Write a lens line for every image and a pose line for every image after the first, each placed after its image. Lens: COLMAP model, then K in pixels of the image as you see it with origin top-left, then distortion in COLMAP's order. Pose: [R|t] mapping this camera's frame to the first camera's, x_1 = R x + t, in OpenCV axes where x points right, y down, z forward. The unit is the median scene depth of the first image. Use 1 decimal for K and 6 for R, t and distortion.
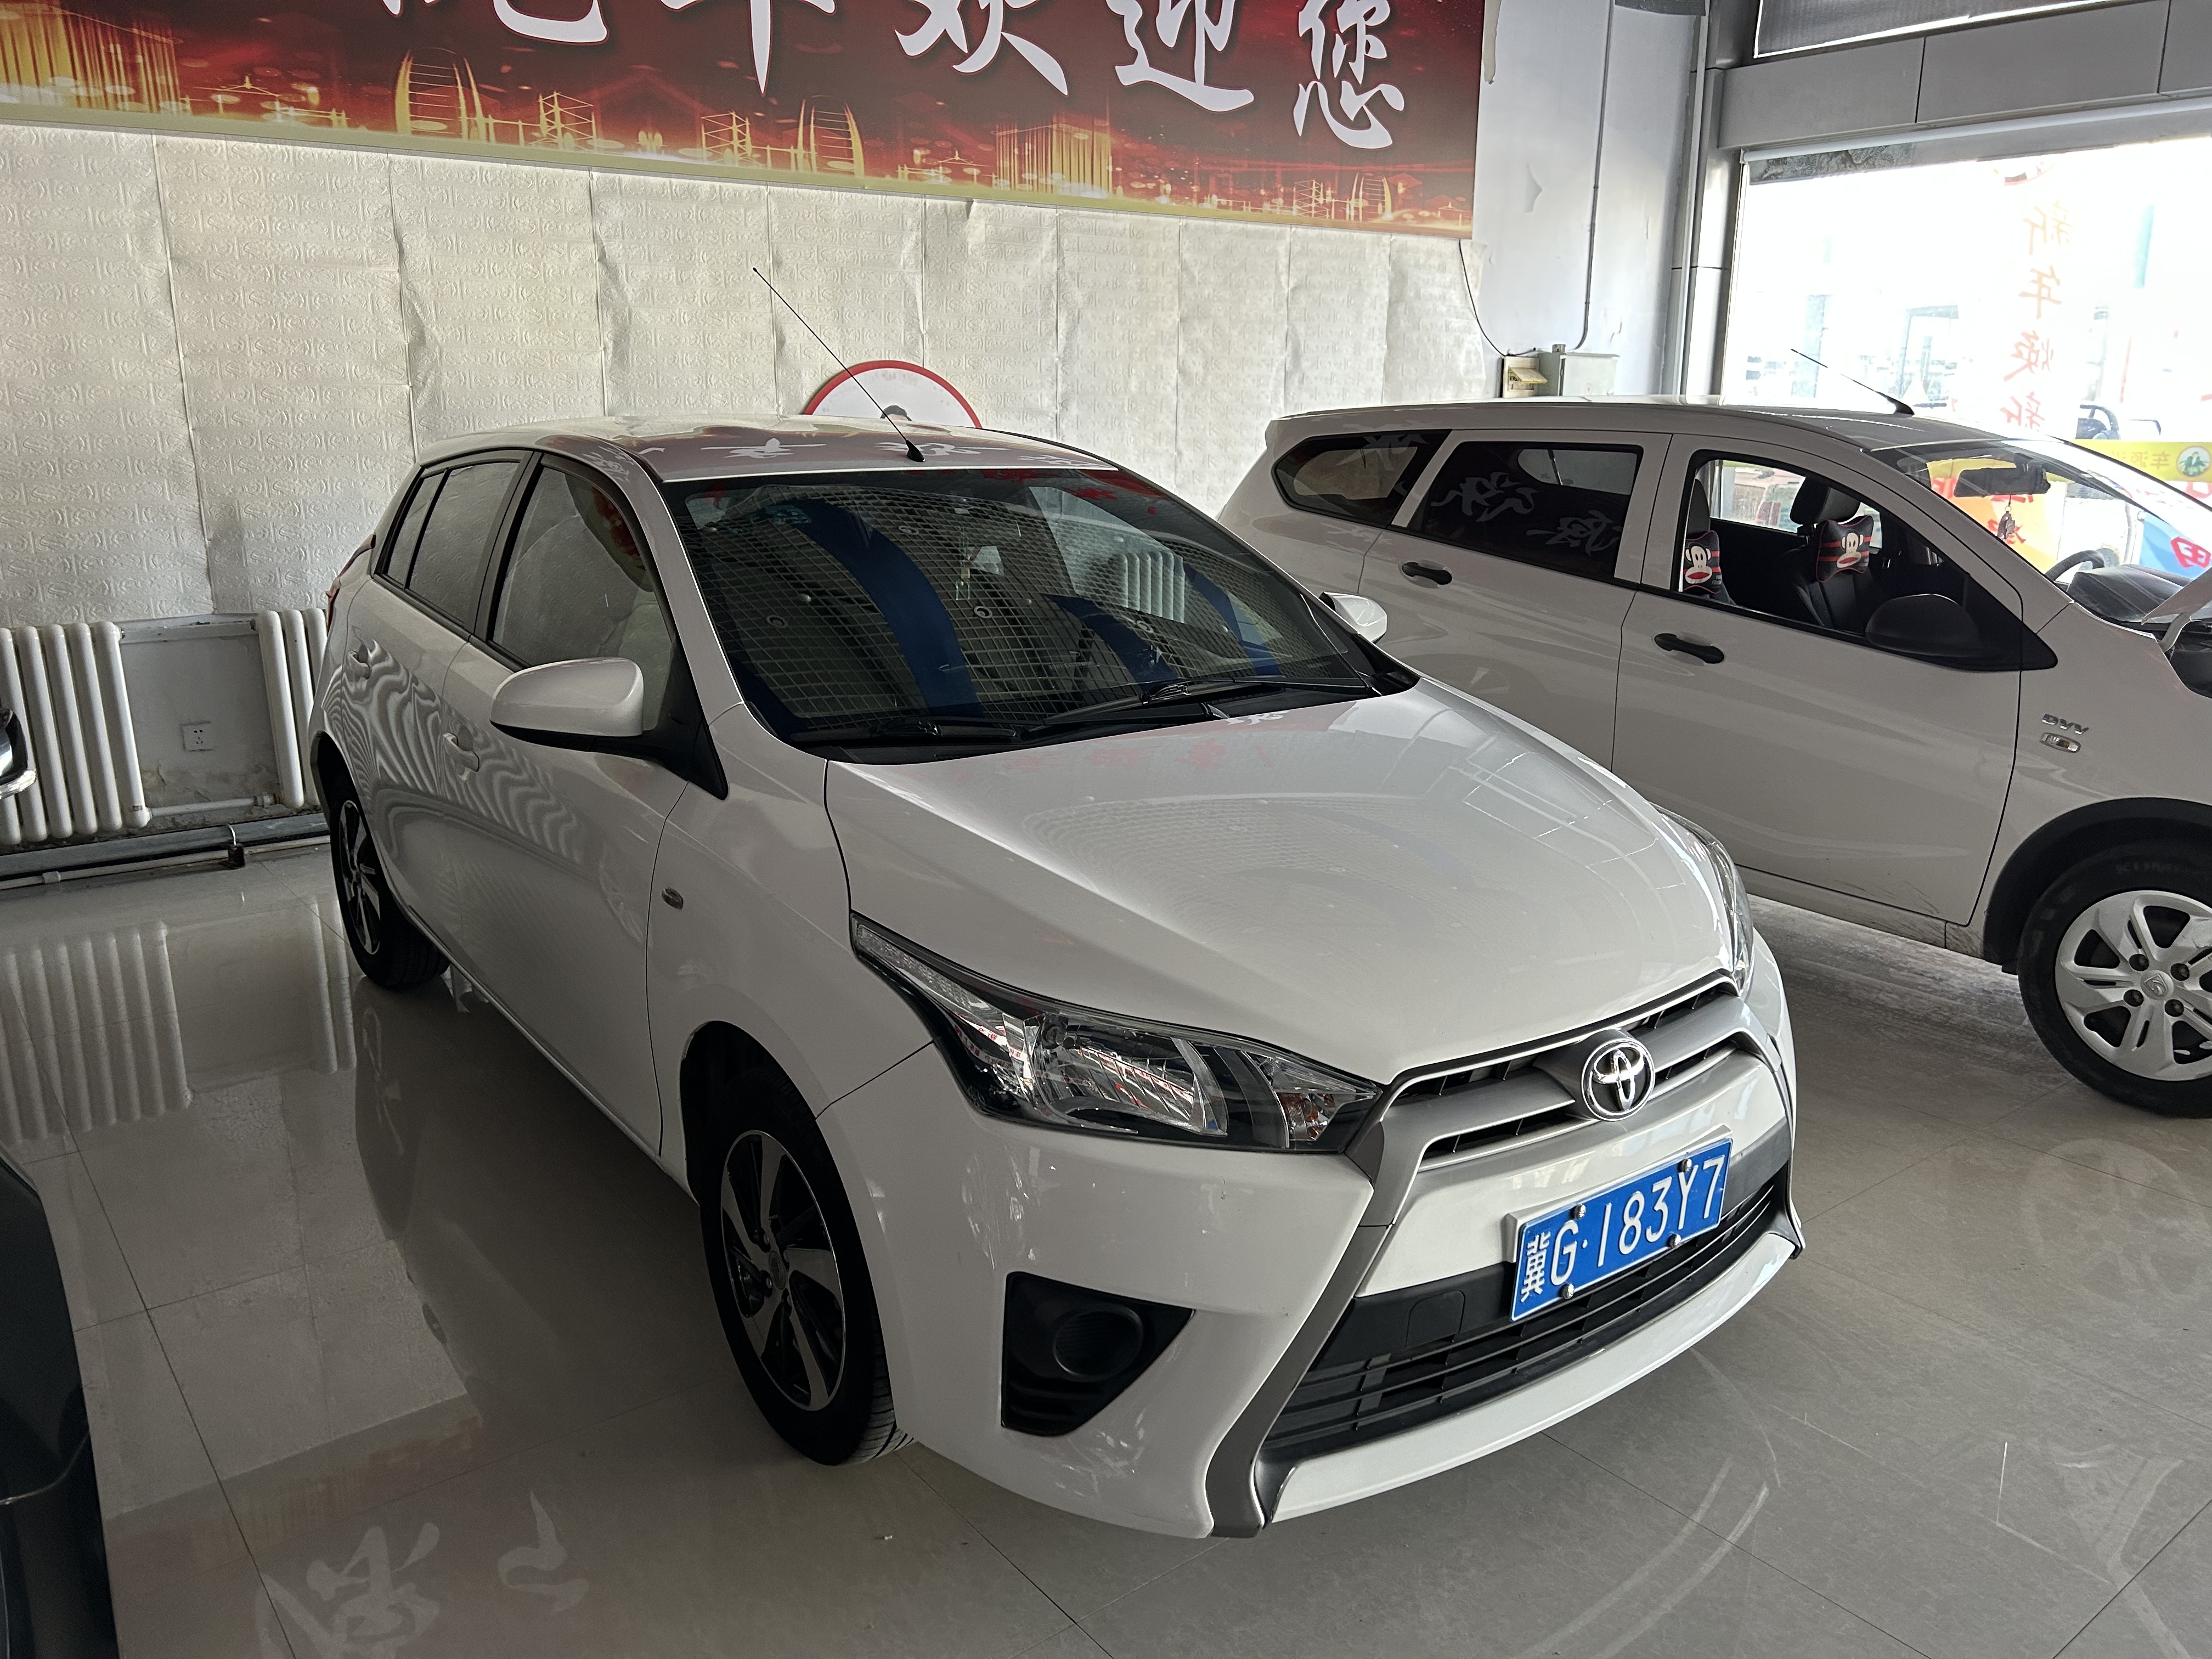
lens RADIAL K [[1631.9, 0, 1089.0], [0, 1631.9, 832.3], [0, 0, 1]] dist [0.045672, -0.049871]
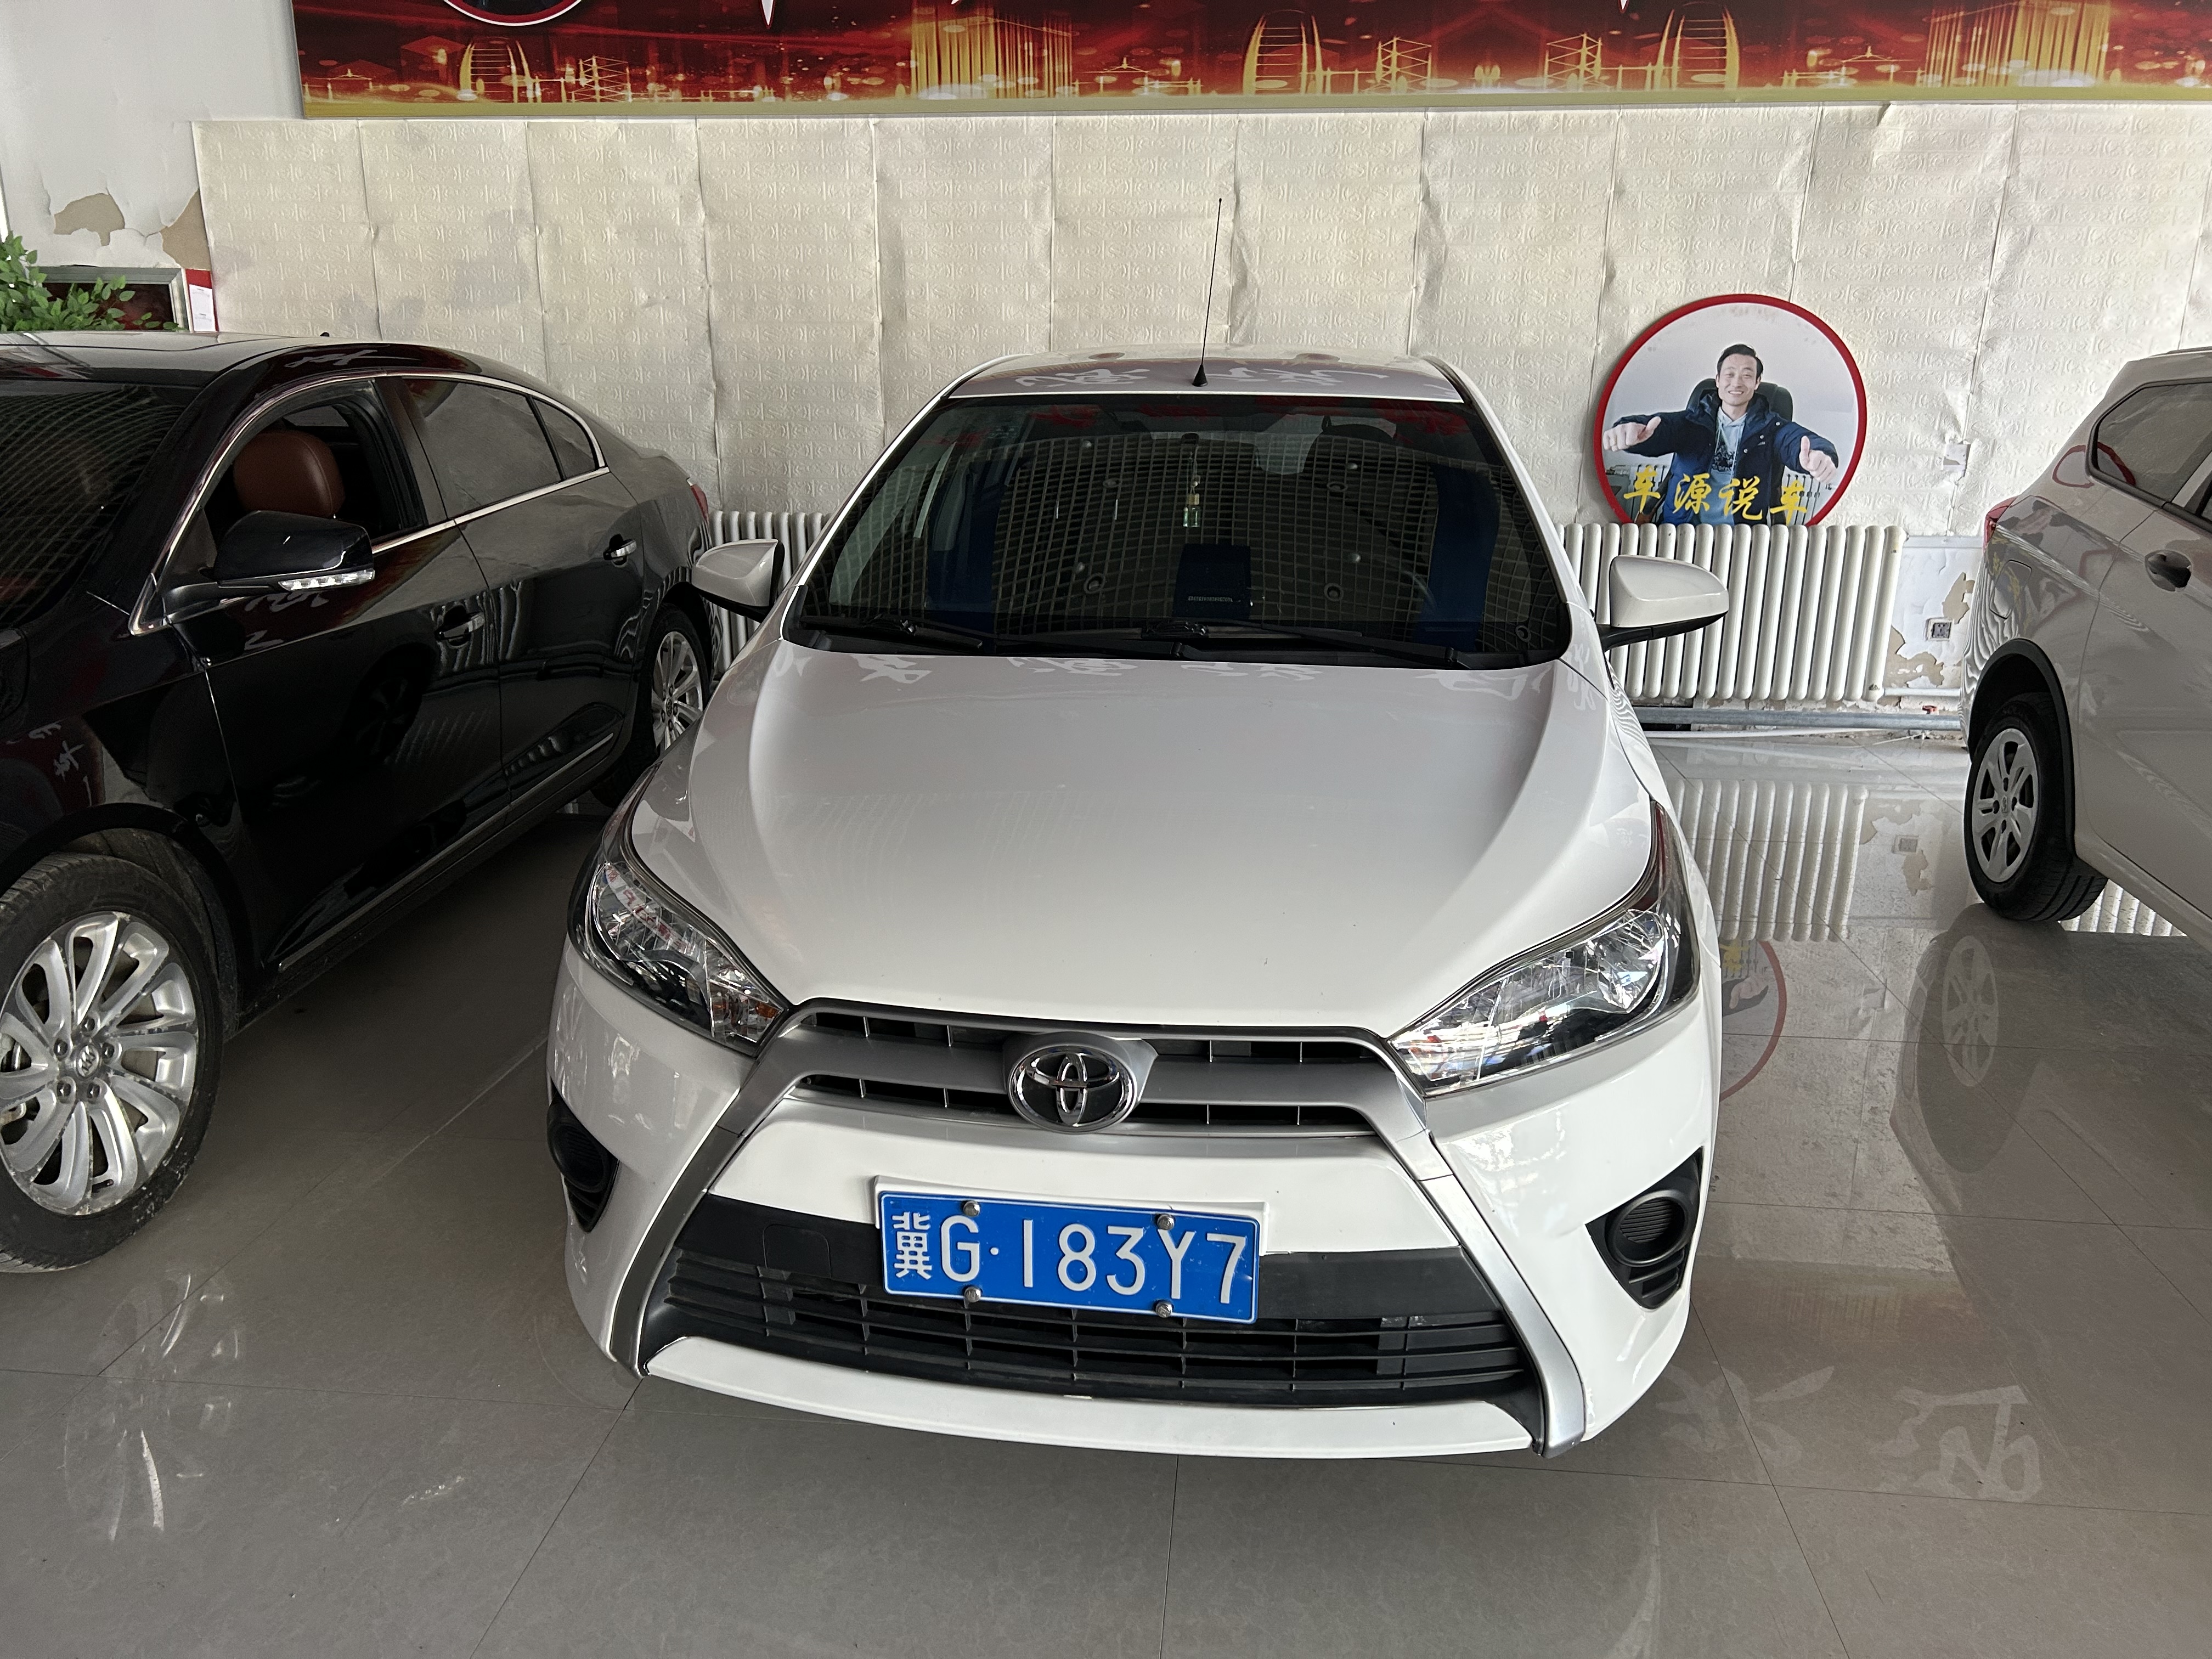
lens RADIAL K [[1631.9, 0, 1100.4], [0, 1631.9, 827.5], [0, 0, 1]] dist [0.045672, -0.049871]
pose [[0.735124, 0.195251, -0.649207, 0.276823], [-0.179893, 0.979479, 0.090880, -0.021409], [0.653629, 0.049980, 0.755163, 0.110056]]
